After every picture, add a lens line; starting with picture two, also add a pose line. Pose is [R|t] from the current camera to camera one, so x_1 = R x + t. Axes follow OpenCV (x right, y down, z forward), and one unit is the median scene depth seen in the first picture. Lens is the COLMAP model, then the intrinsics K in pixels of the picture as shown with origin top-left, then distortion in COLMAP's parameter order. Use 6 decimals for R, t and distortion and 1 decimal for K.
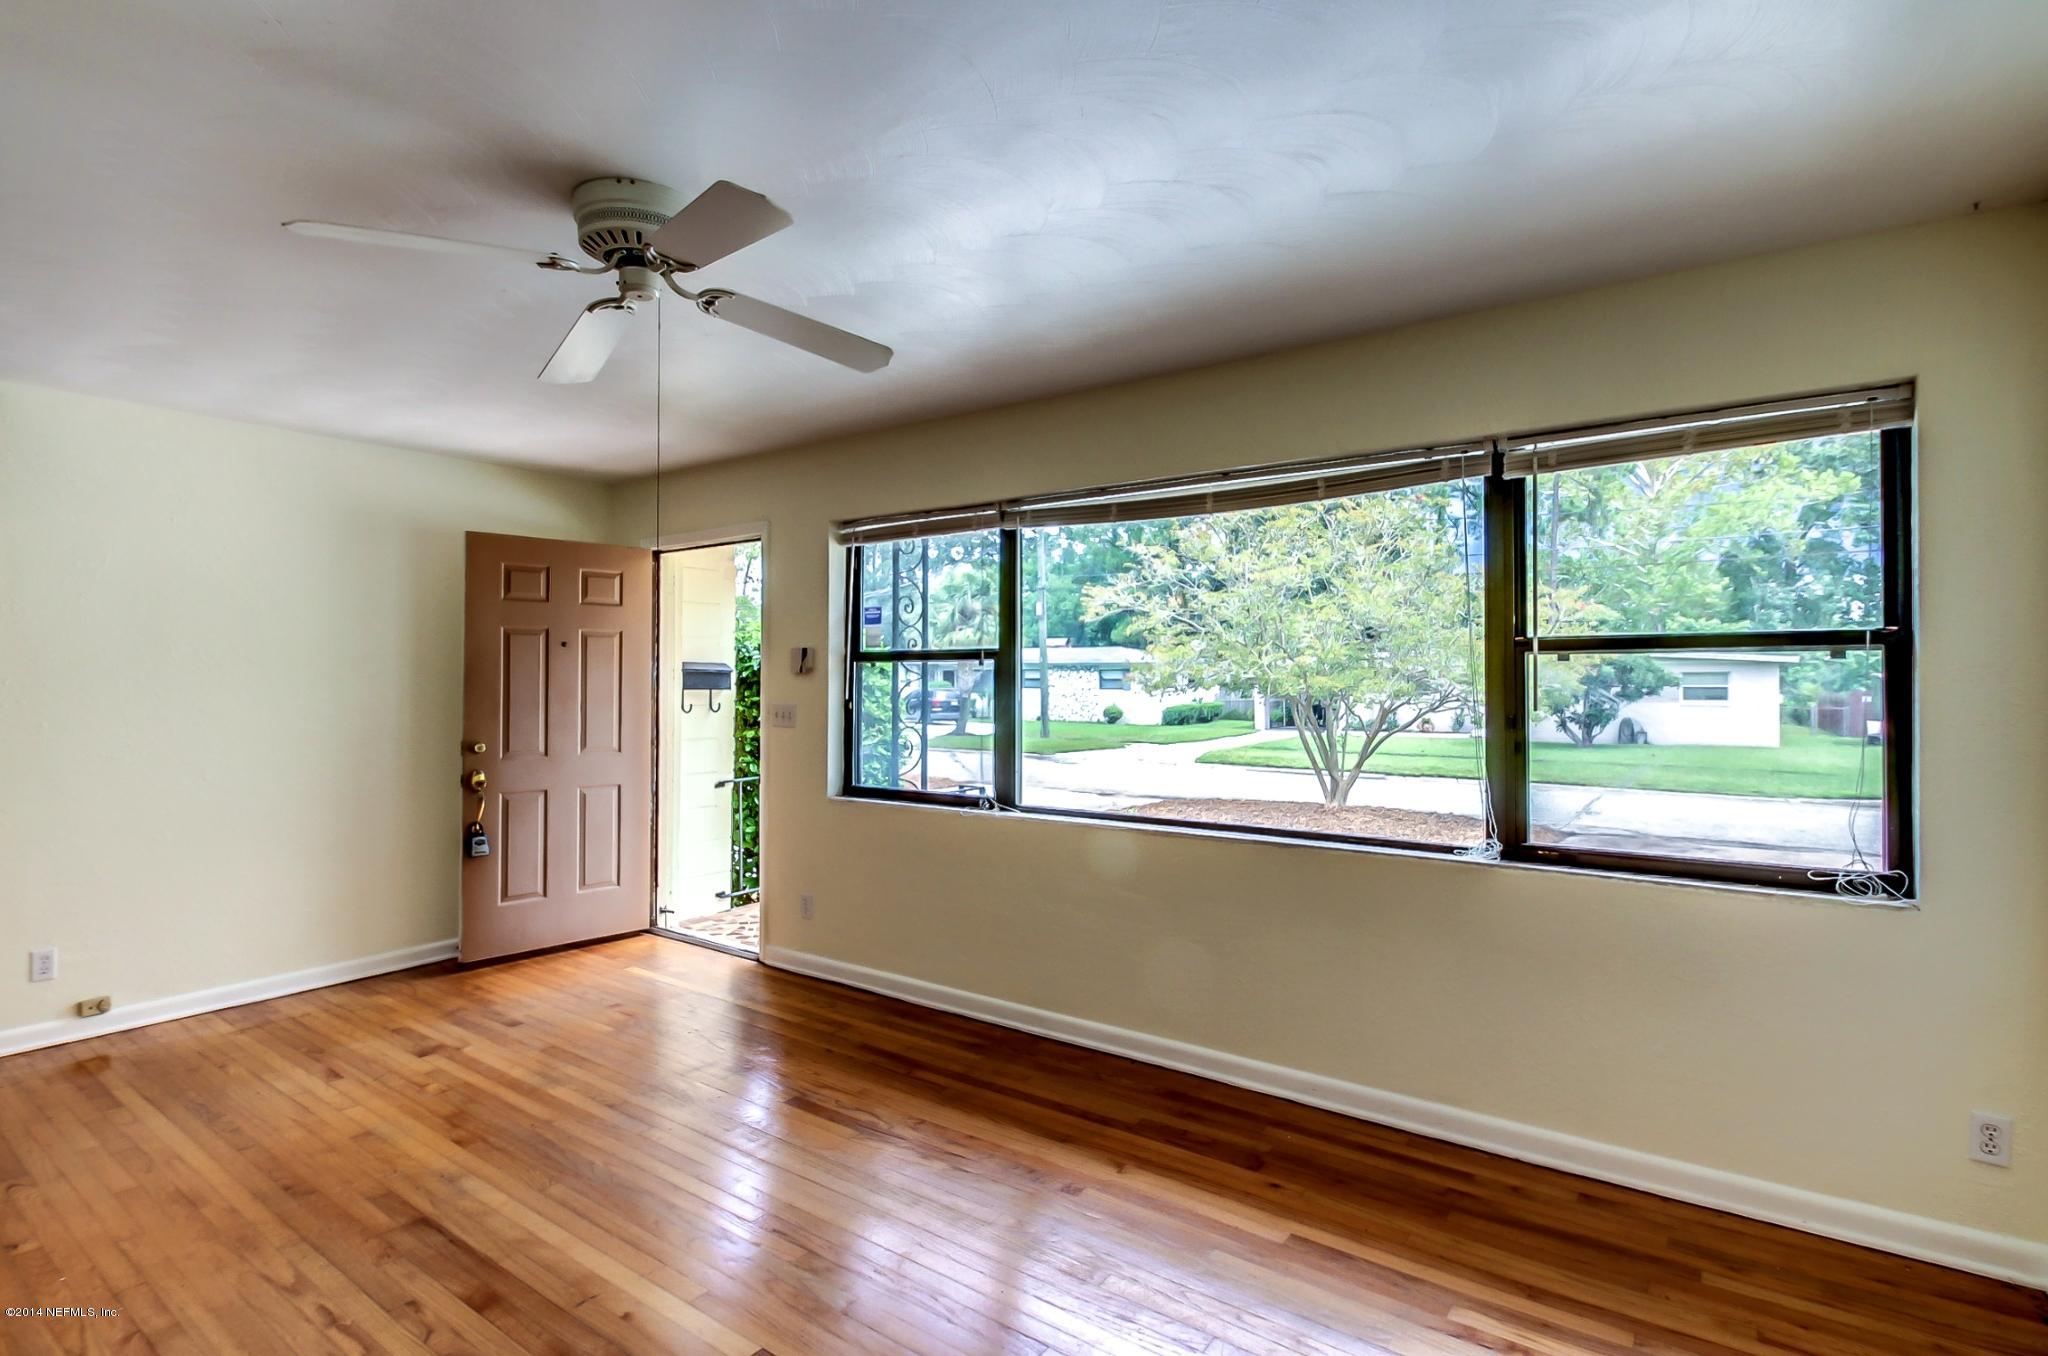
lens RADIAL K [[980.9, 0, 1024.4], [0, 980.9, 675.0], [0, 0, 1]] dist [-0.000528, -0.000177]
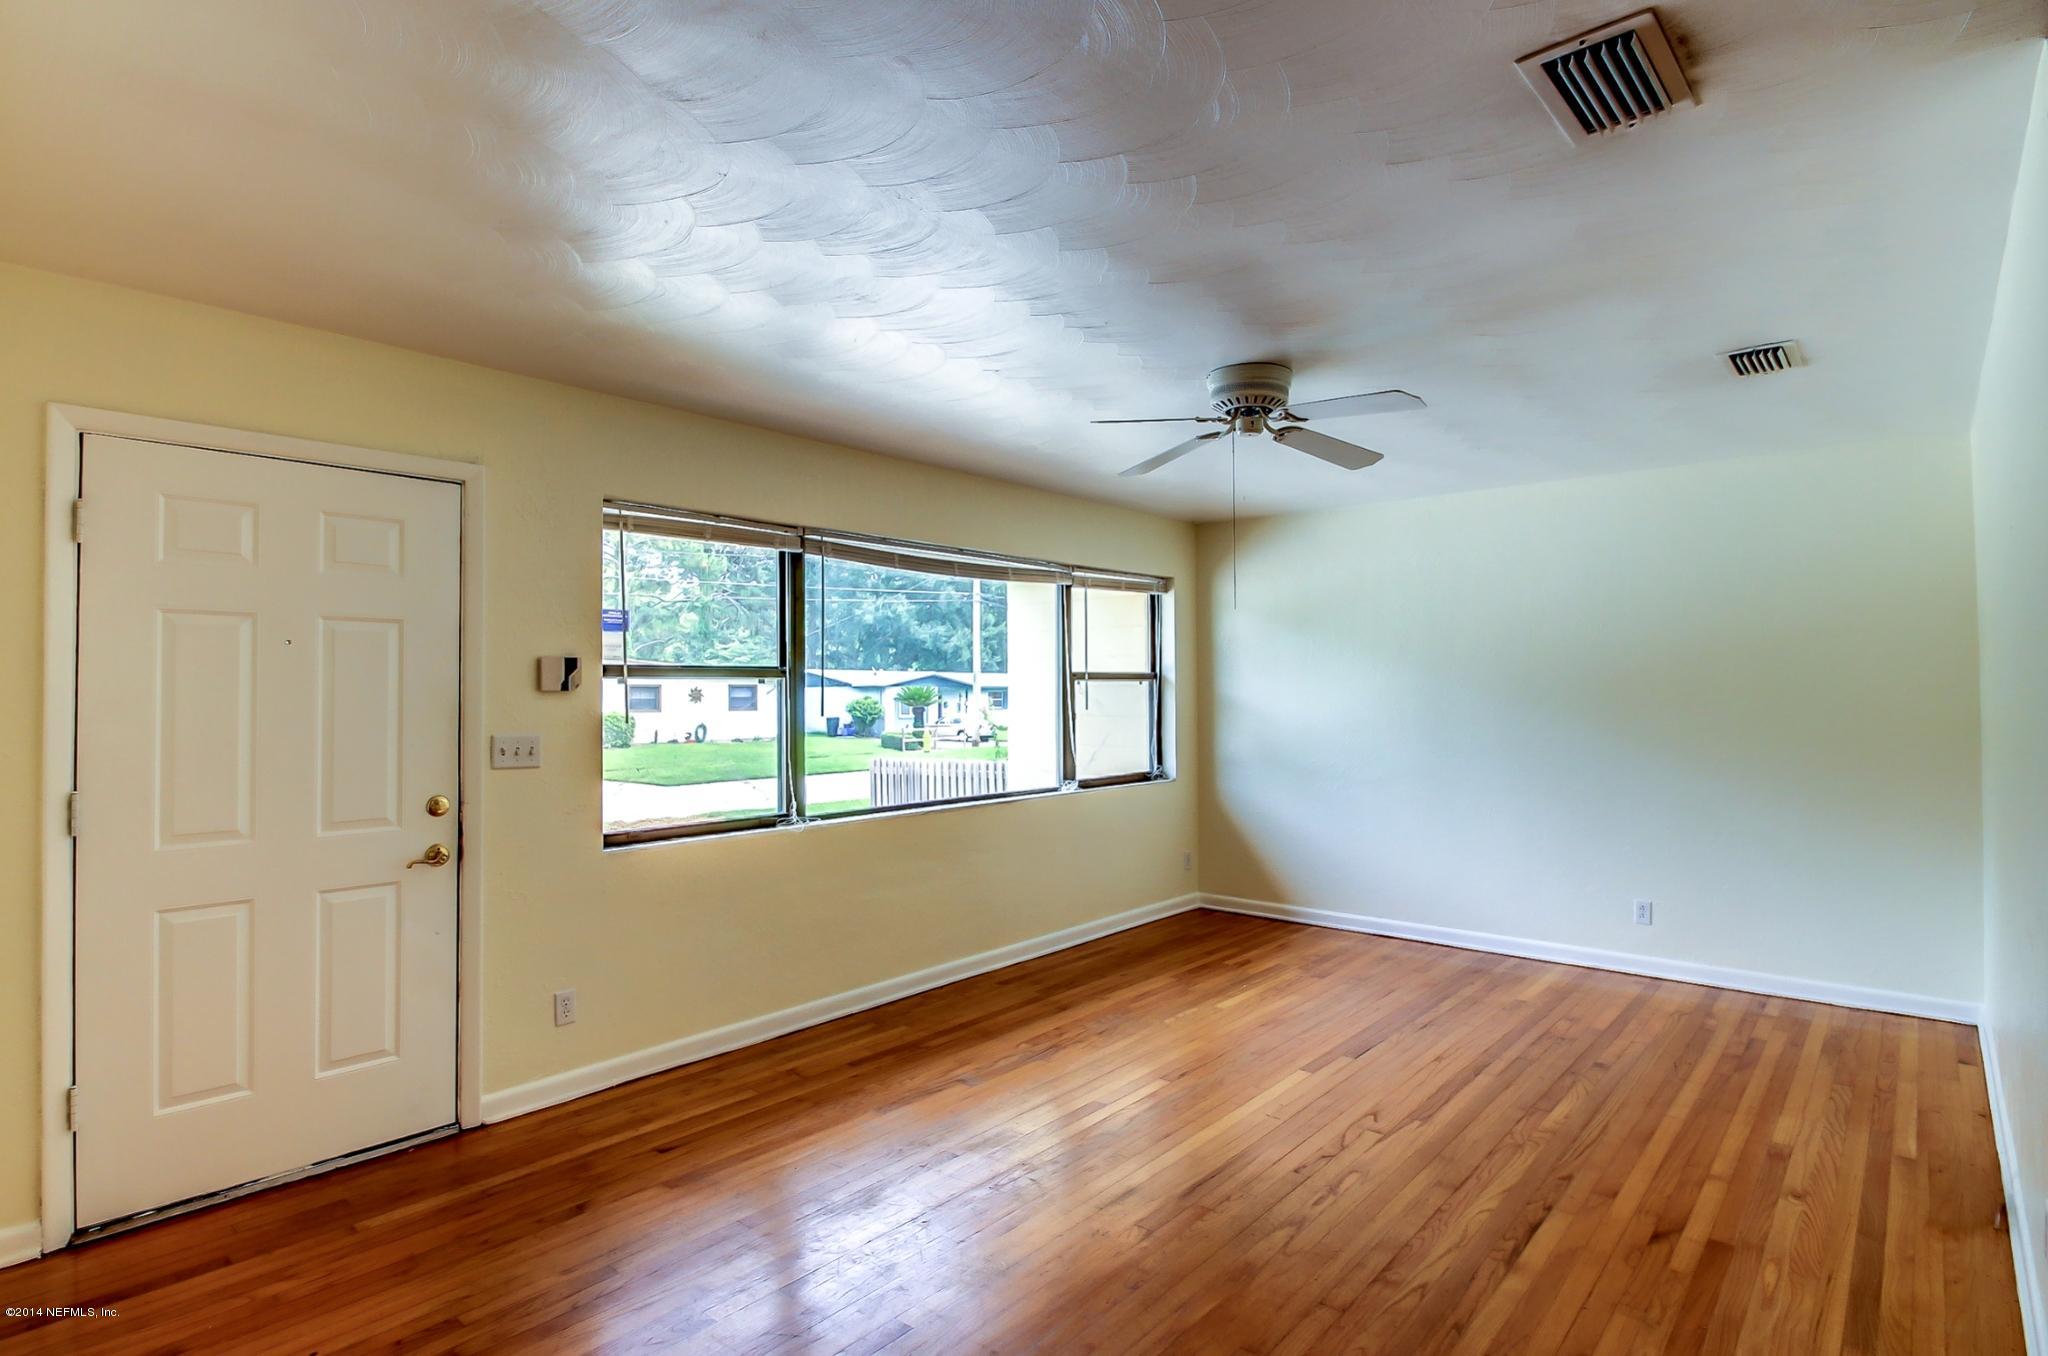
lens RADIAL K [[987.0, 0, 1027.3], [0, 987.0, 678.8], [0, 0, 1]] dist [0.000193, -0.001282]
pose [[0.113762, 0.015644, 0.993385, -1.136288], [0.011413, 0.999789, -0.017052, 0.007174], [-0.993442, 0.013278, 0.113560, 0.700691]]
